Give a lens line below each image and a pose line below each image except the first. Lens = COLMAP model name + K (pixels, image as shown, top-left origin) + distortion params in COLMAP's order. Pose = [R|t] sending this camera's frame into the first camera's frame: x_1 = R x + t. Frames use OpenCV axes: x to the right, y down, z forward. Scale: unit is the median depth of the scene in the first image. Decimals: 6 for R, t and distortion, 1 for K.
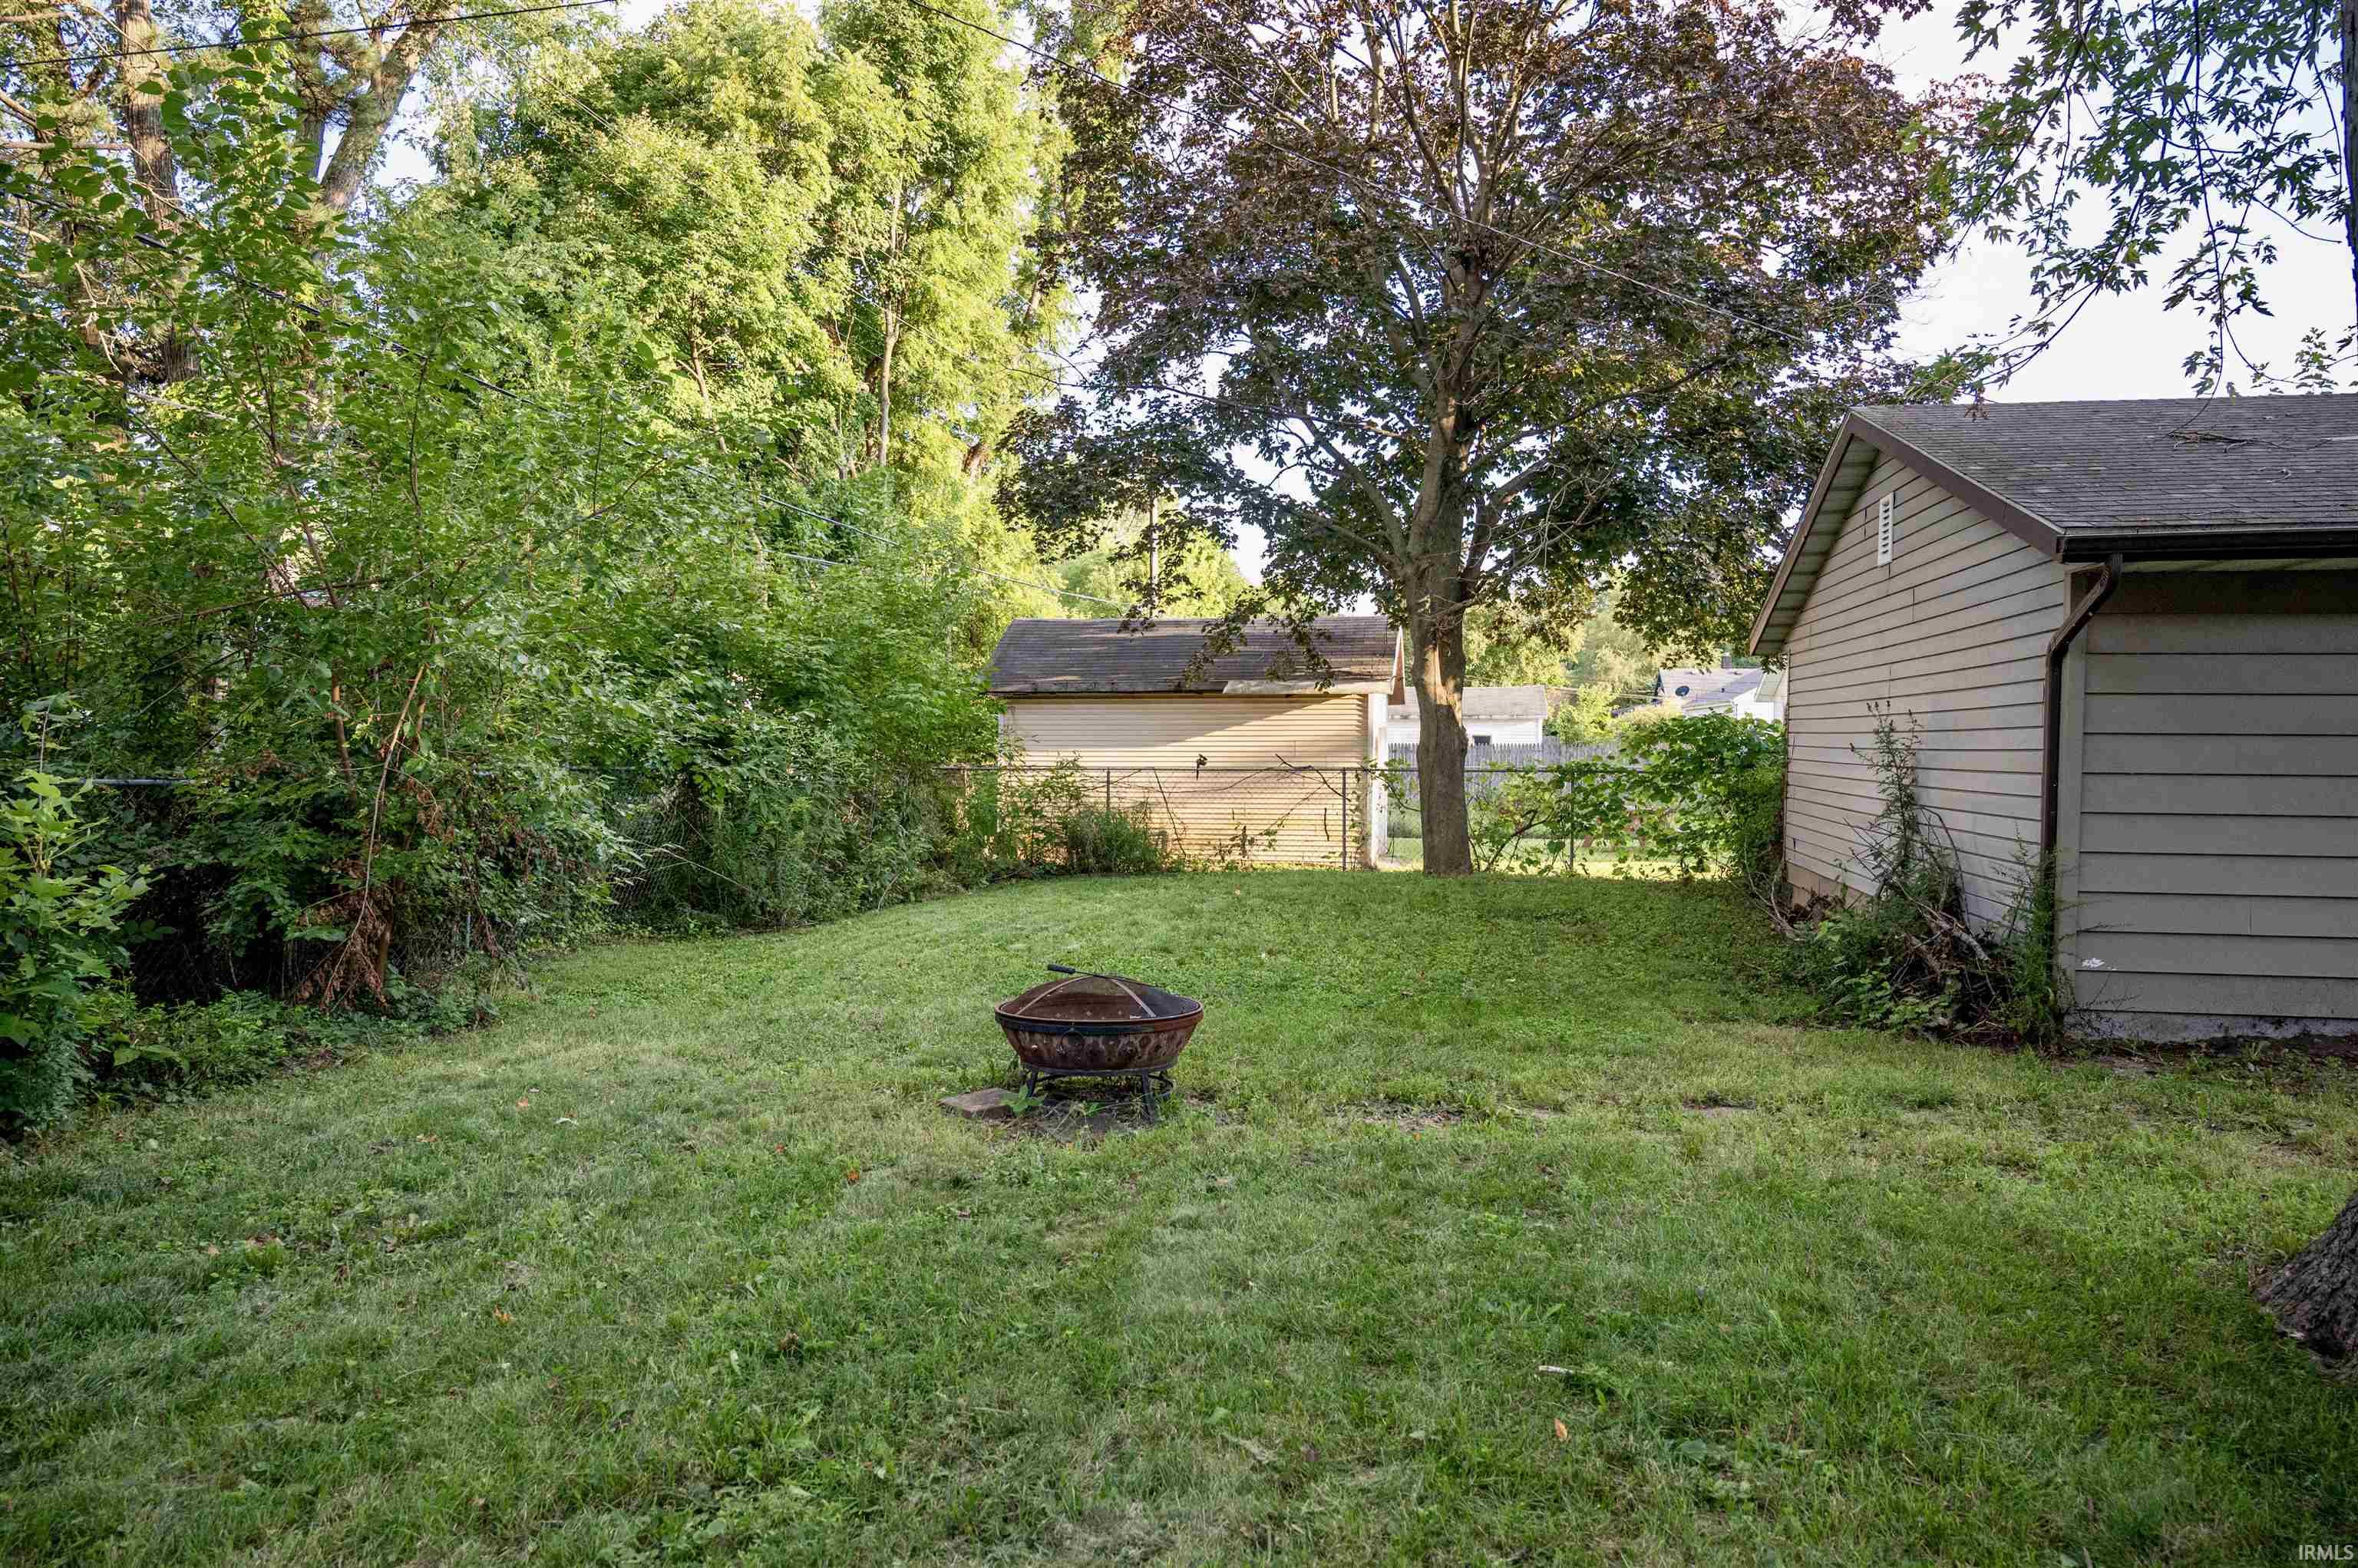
lens RADIAL K [[1558.2, 0, 1173.0], [0, 1558.2, 784.2], [0, 0, 1]] dist [-0.017627, 0.004586]
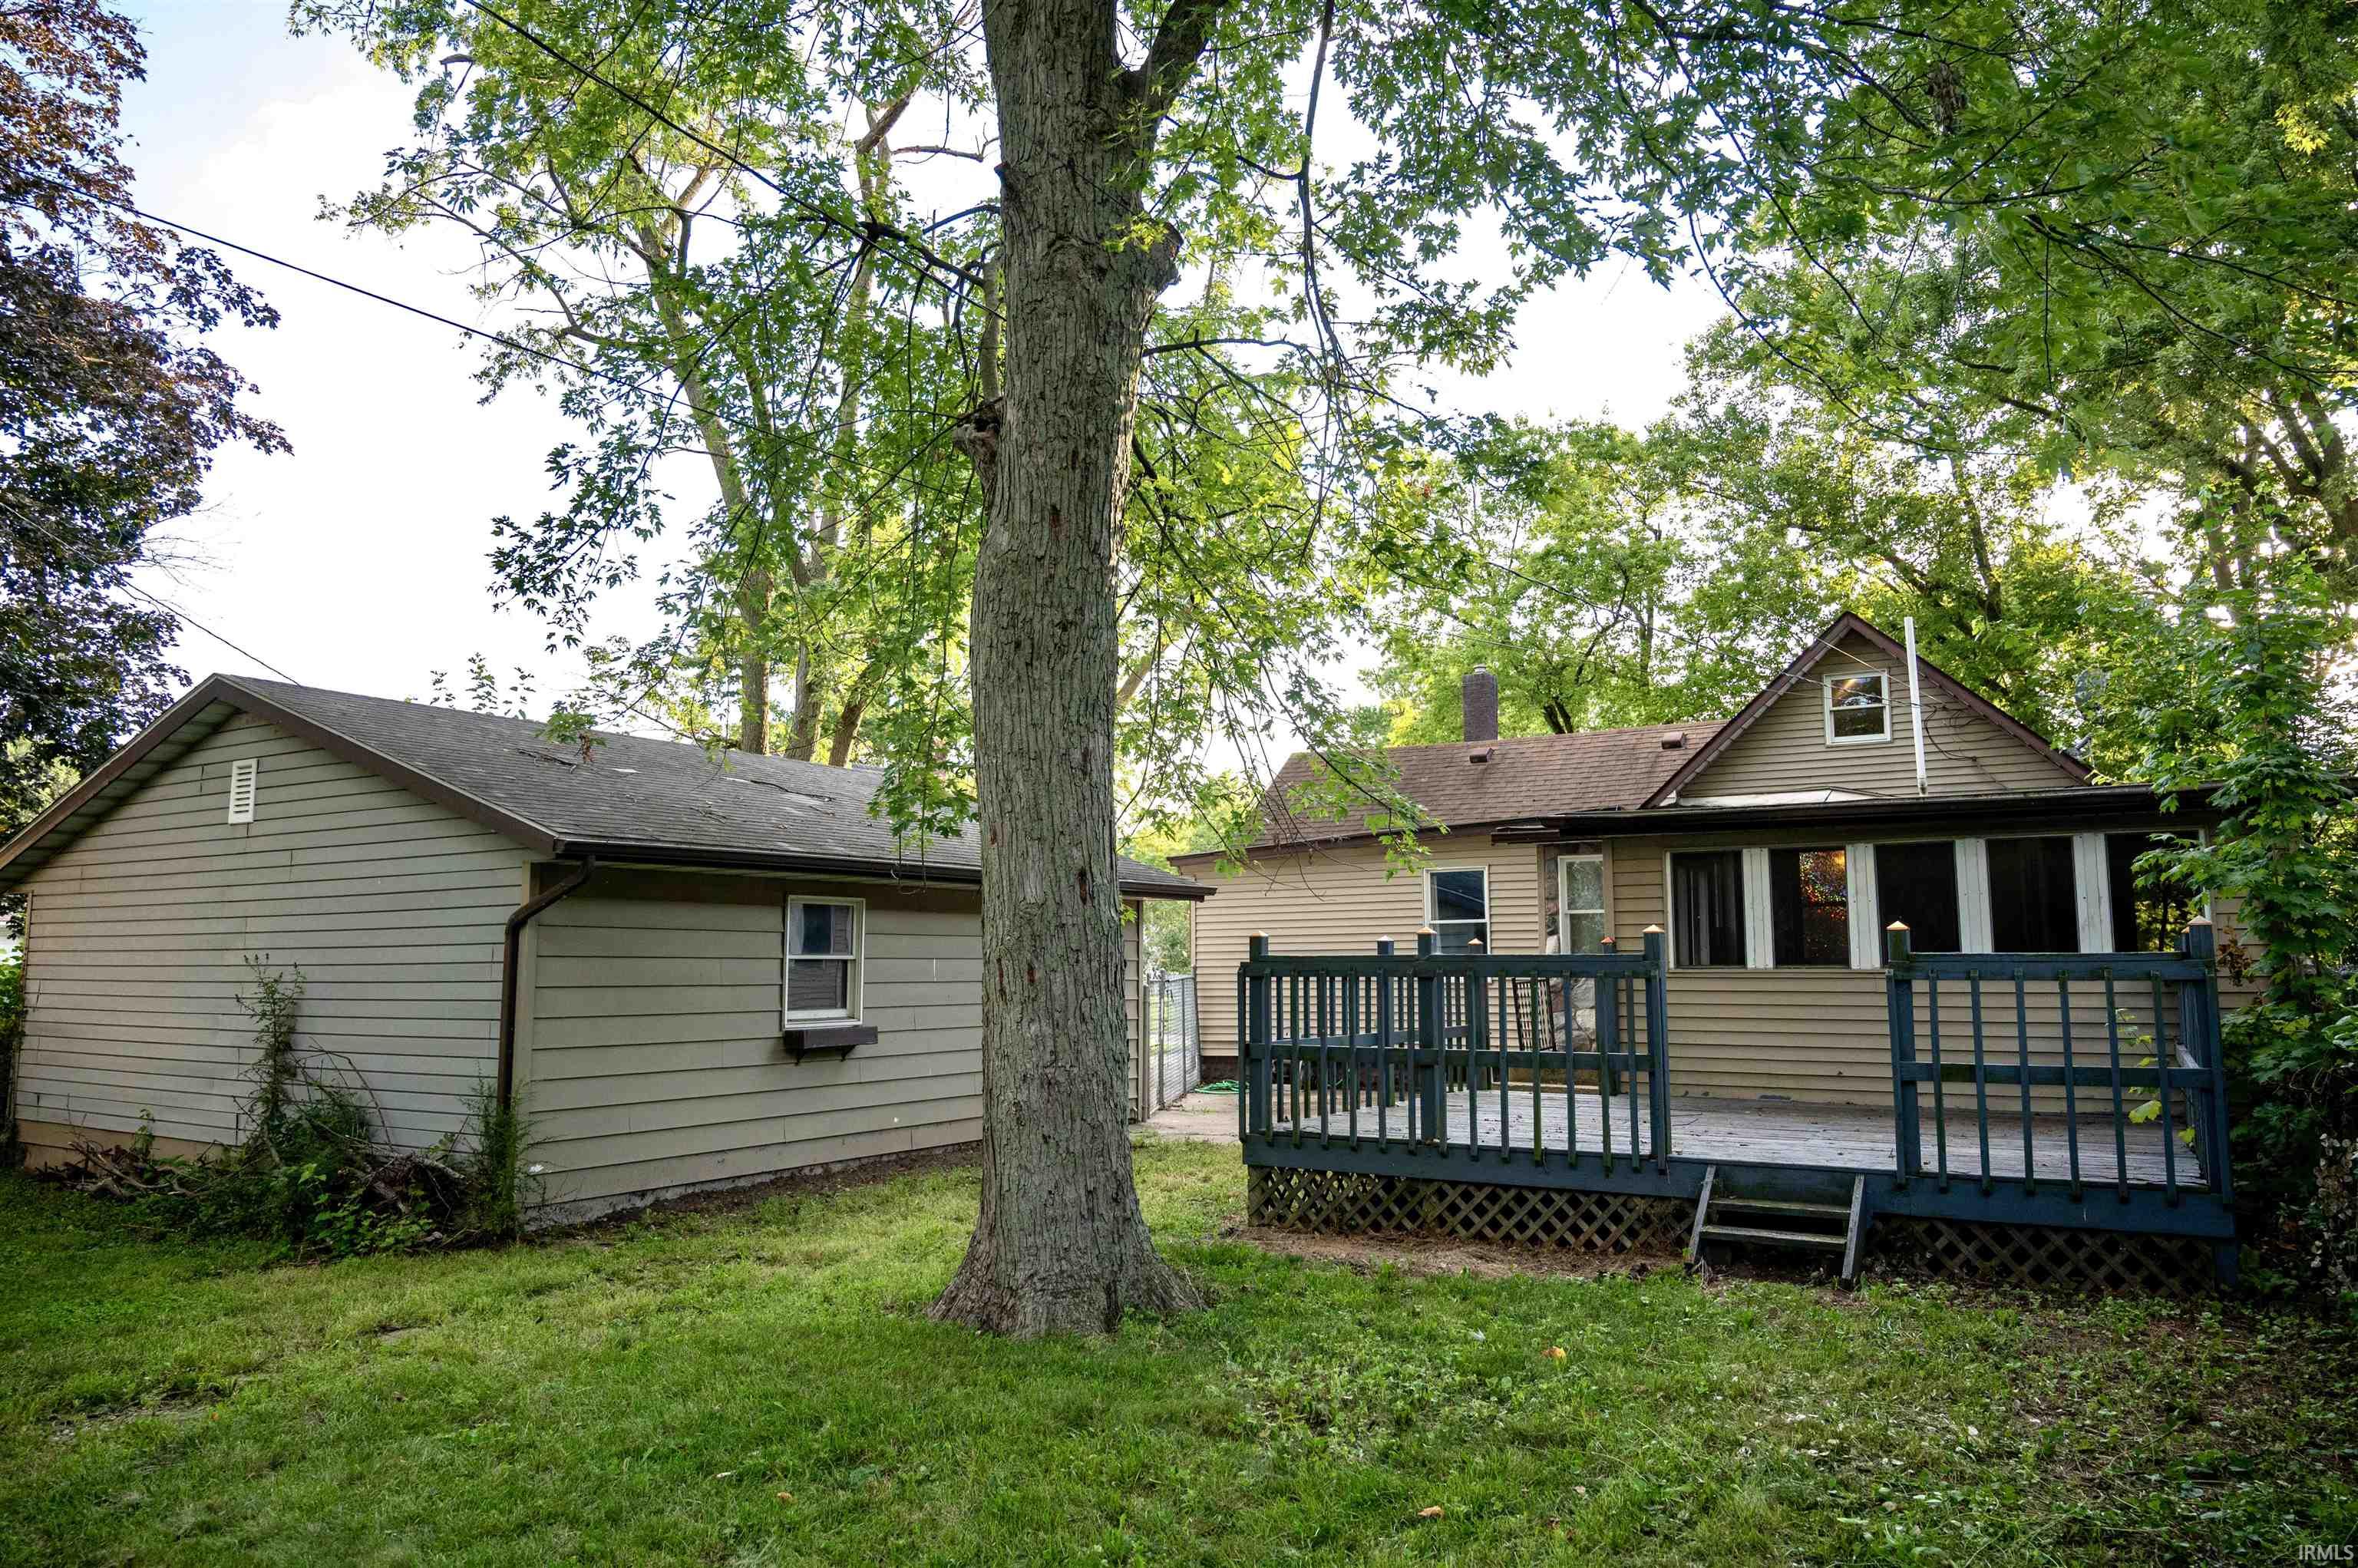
lens RADIAL K [[1558.2, 0, 1170.0], [0, 1558.2, 786.8], [0, 0, 1]] dist [-0.017627, 0.004586]
pose [[0.364314, 0.098203, 0.926084, -0.422954], [0.035082, 0.992272, -0.119023, -0.025195], [-0.930615, 0.075850, 0.358053, 0.035927]]
